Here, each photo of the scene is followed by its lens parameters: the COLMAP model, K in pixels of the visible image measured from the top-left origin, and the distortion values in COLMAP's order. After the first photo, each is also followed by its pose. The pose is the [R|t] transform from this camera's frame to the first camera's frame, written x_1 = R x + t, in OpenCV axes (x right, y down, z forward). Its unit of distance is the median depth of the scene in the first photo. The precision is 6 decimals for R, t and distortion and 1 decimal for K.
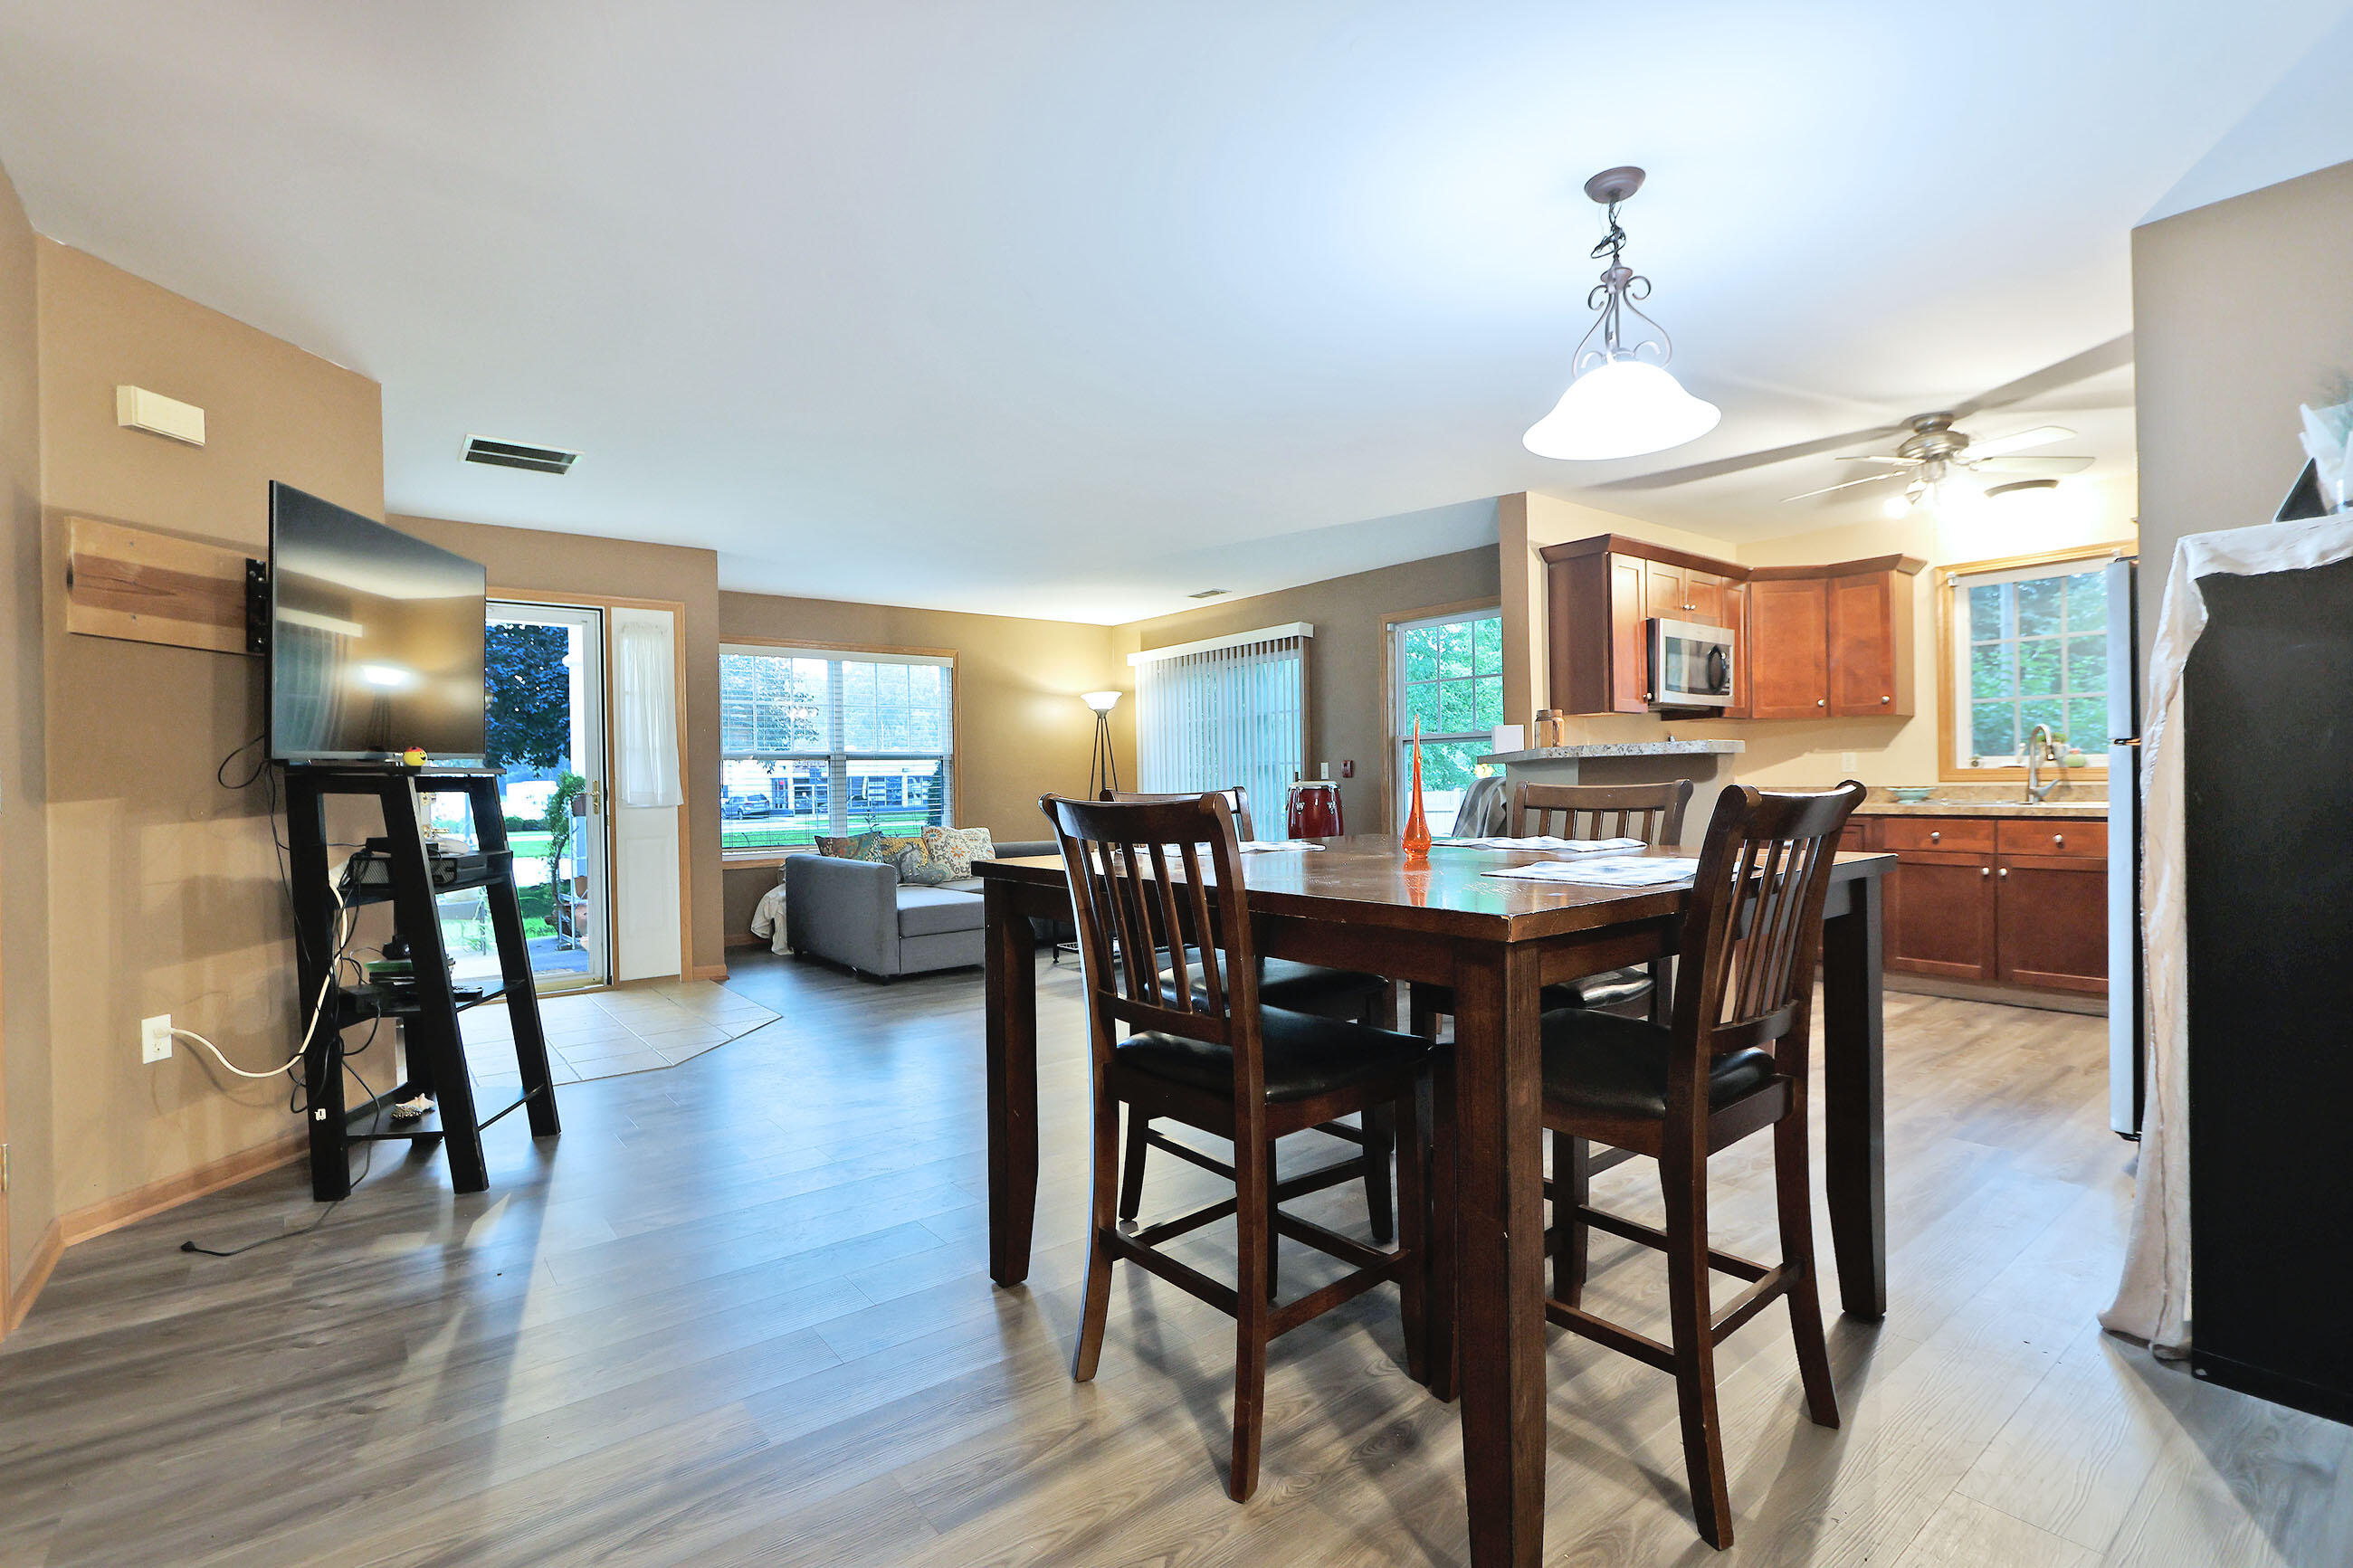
lens RADIAL K [[1070.9, 0, 1176.5], [0, 1070.9, 784.0], [0, 0, 1]] dist [0.000091, -0.000107]
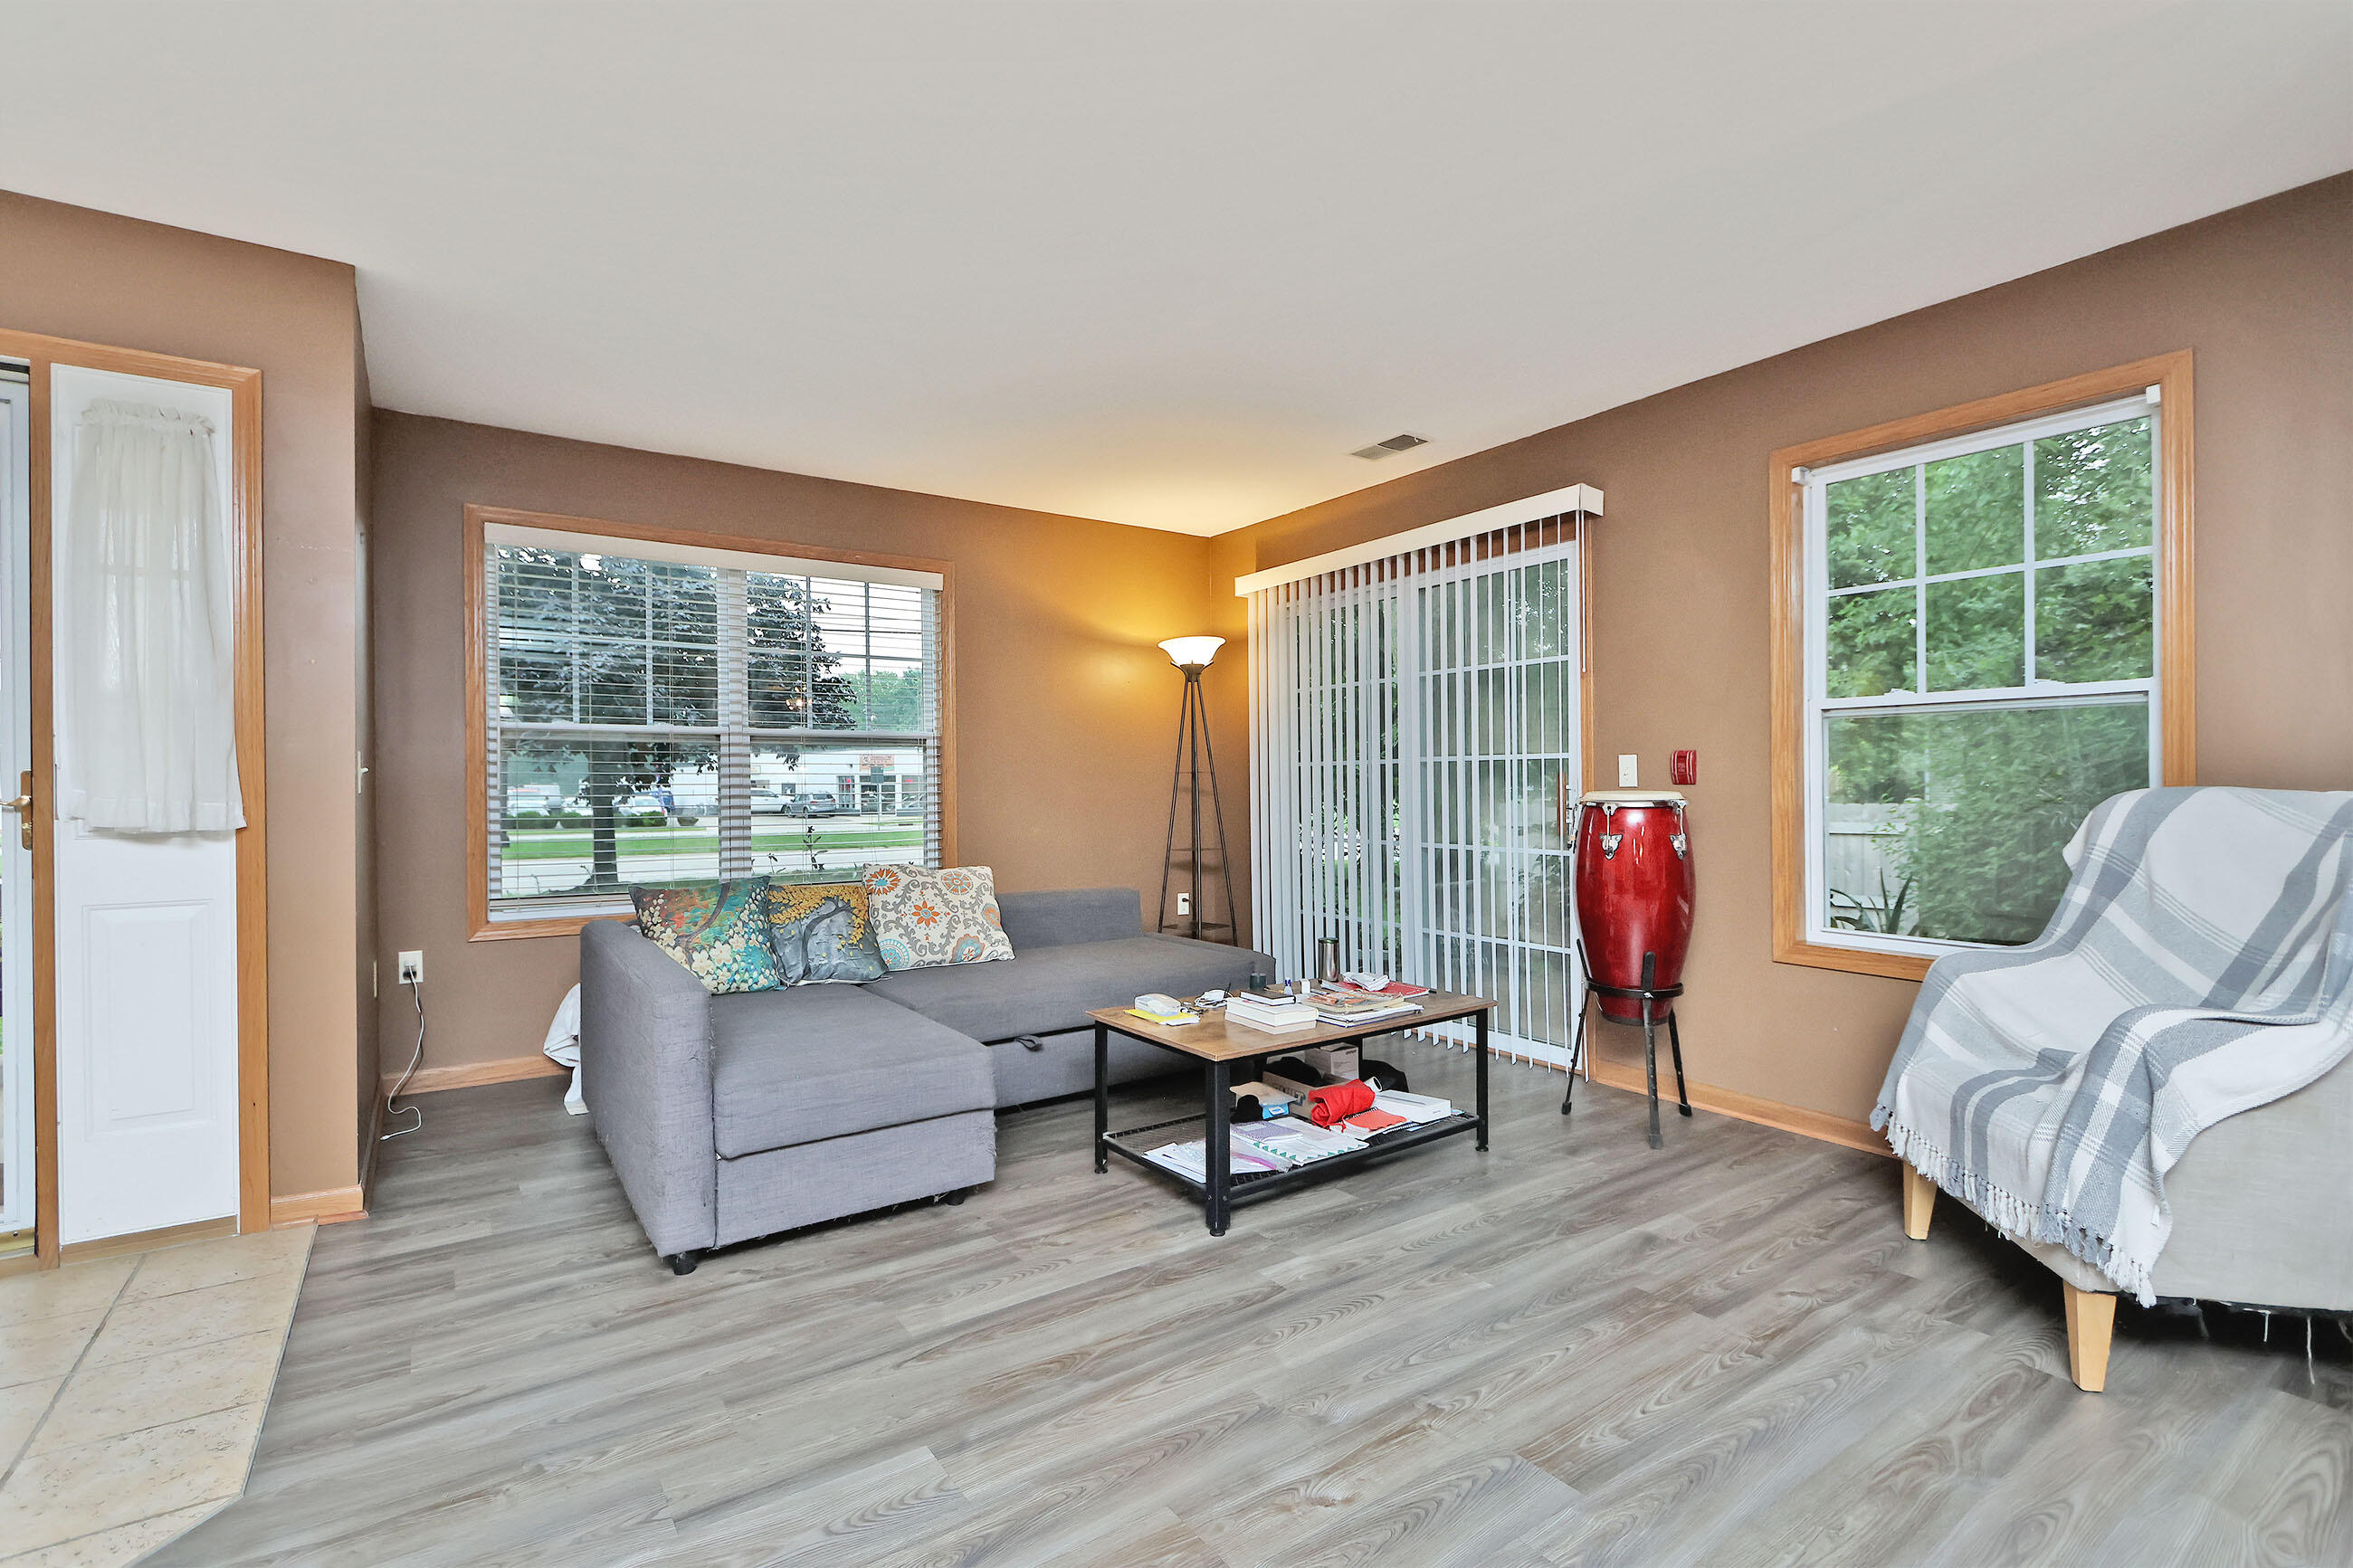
lens RADIAL K [[1070.9, 0, 1176.5], [0, 1070.9, 784.0], [0, 0, 1]] dist [0.000091, -0.000107]
pose [[0.997329, 0.012607, -0.071948, -0.034737], [-0.012762, 0.999917, -0.001686, -0.002140], [0.071920, 0.002600, 0.997407, 0.399858]]
